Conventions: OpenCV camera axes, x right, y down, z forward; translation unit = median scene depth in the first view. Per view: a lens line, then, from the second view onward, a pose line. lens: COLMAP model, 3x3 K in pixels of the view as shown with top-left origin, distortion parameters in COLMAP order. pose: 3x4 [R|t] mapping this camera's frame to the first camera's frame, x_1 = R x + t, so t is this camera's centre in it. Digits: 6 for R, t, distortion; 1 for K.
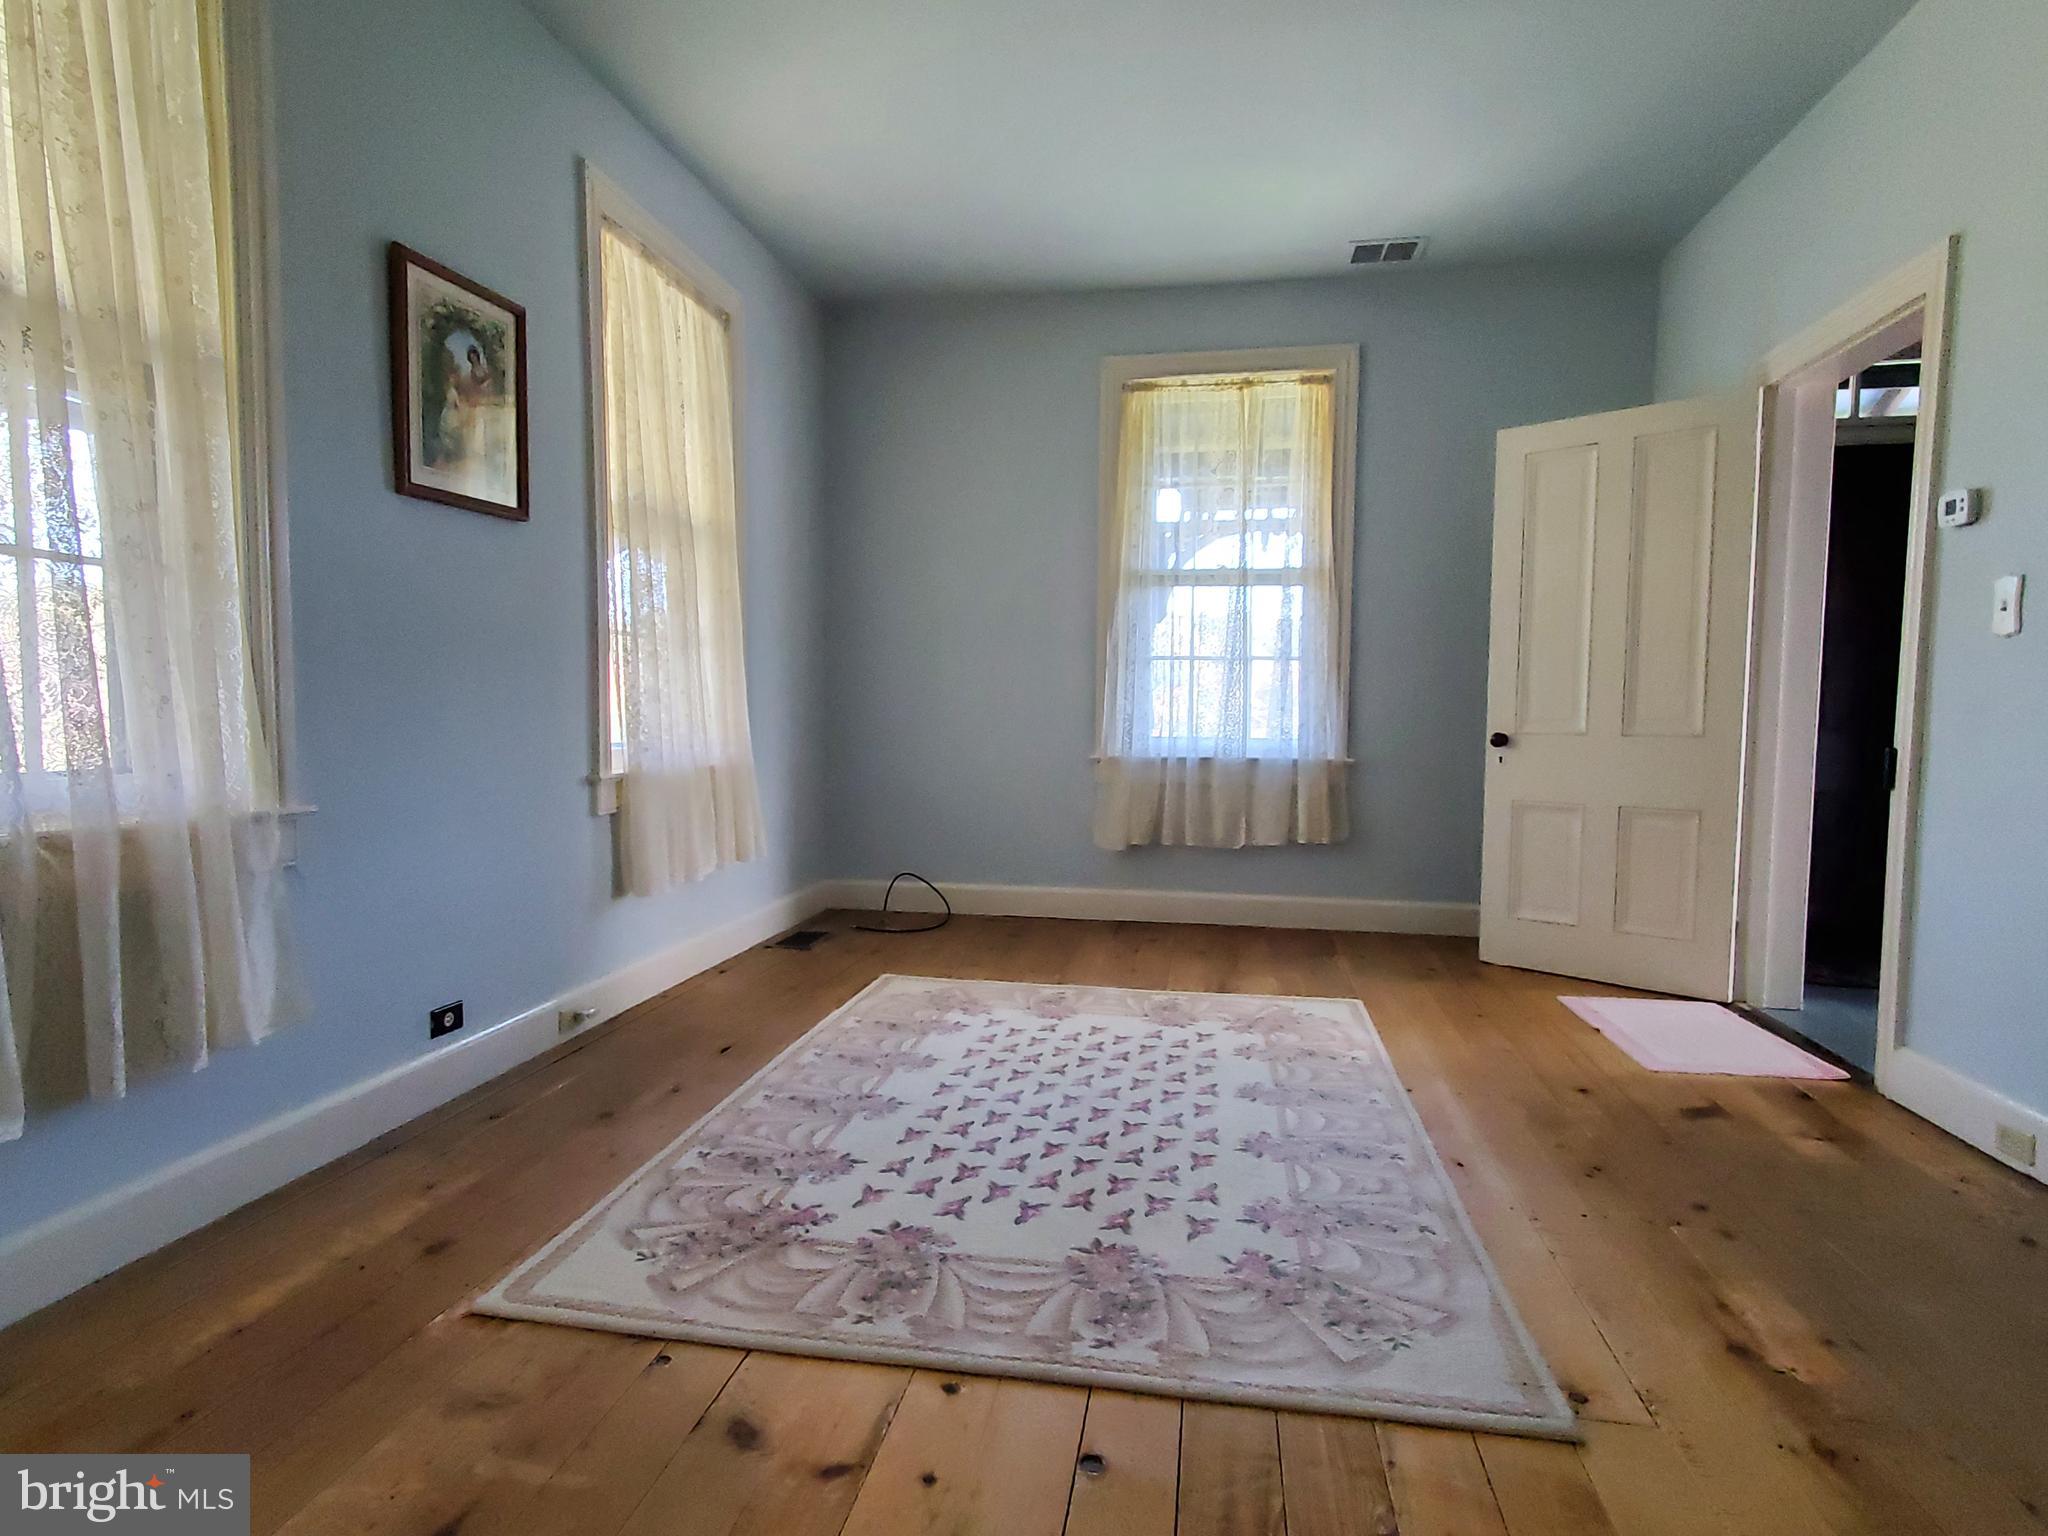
lens RADIAL K [[1140.5, 0, 1016.2], [0, 1140.5, 775.8], [0, 0, 1]] dist [0.000696, 0.000088]
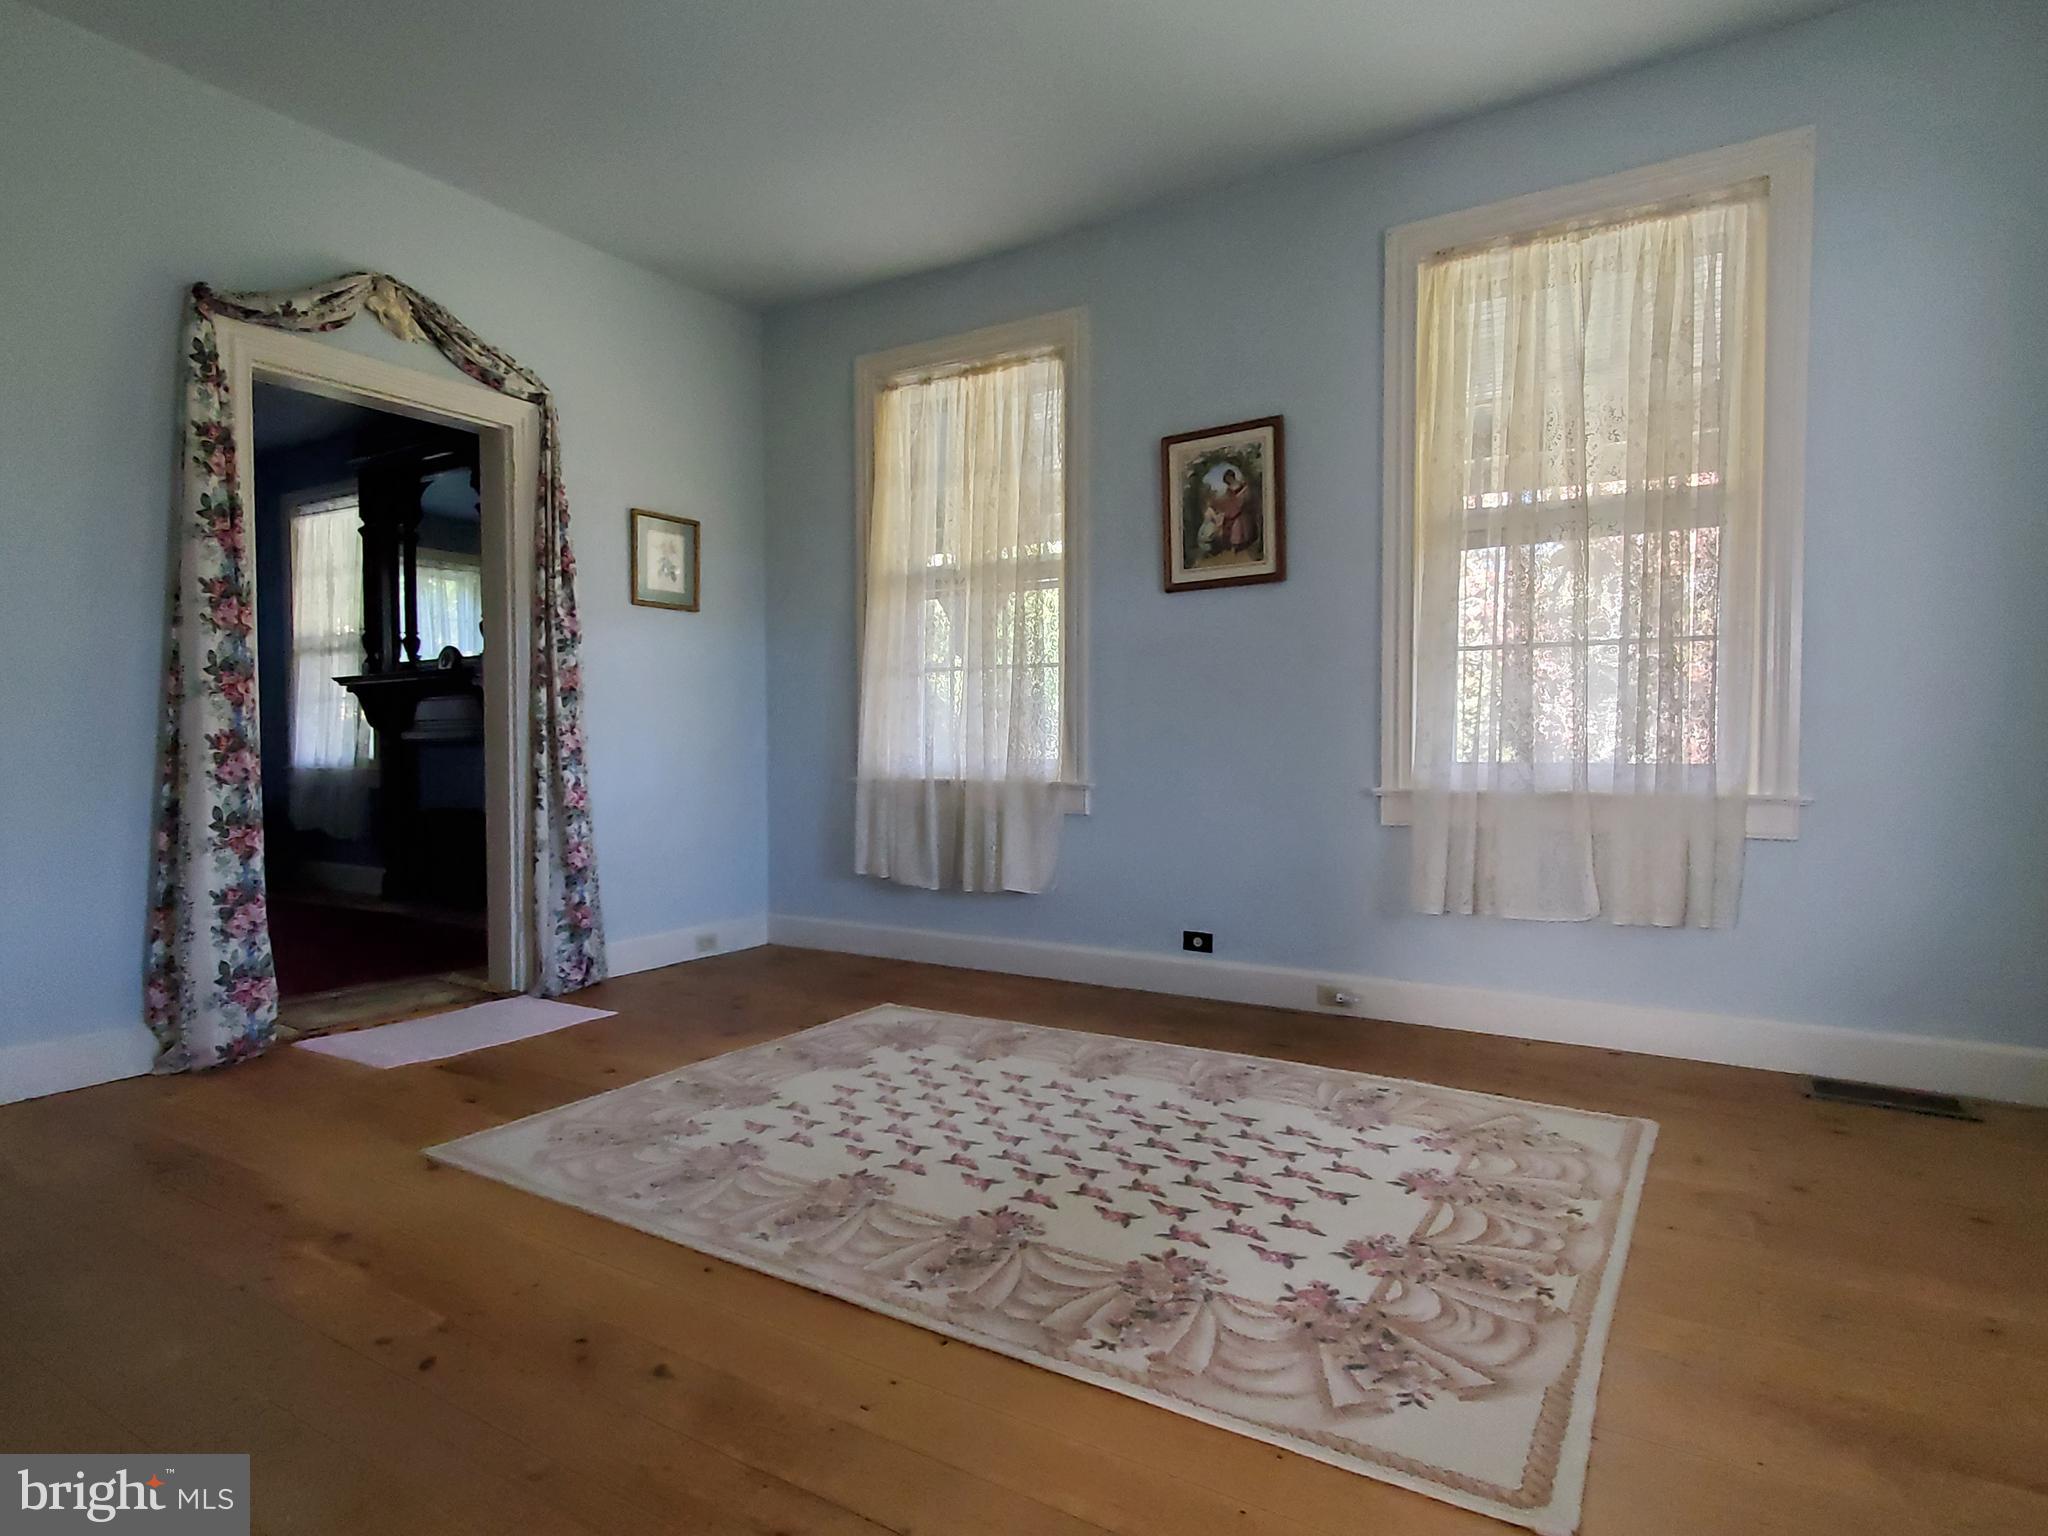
lens RADIAL K [[1140.5, 0, 1016.2], [0, 1140.5, 775.8], [0, 0, 1]] dist [0.000696, 0.000088]
pose [[-0.378485, 0.020362, -0.925383, 0.937880], [-0.059202, 0.997178, 0.046156, -0.051610], [0.923712, 0.072254, -0.376212, 1.325131]]
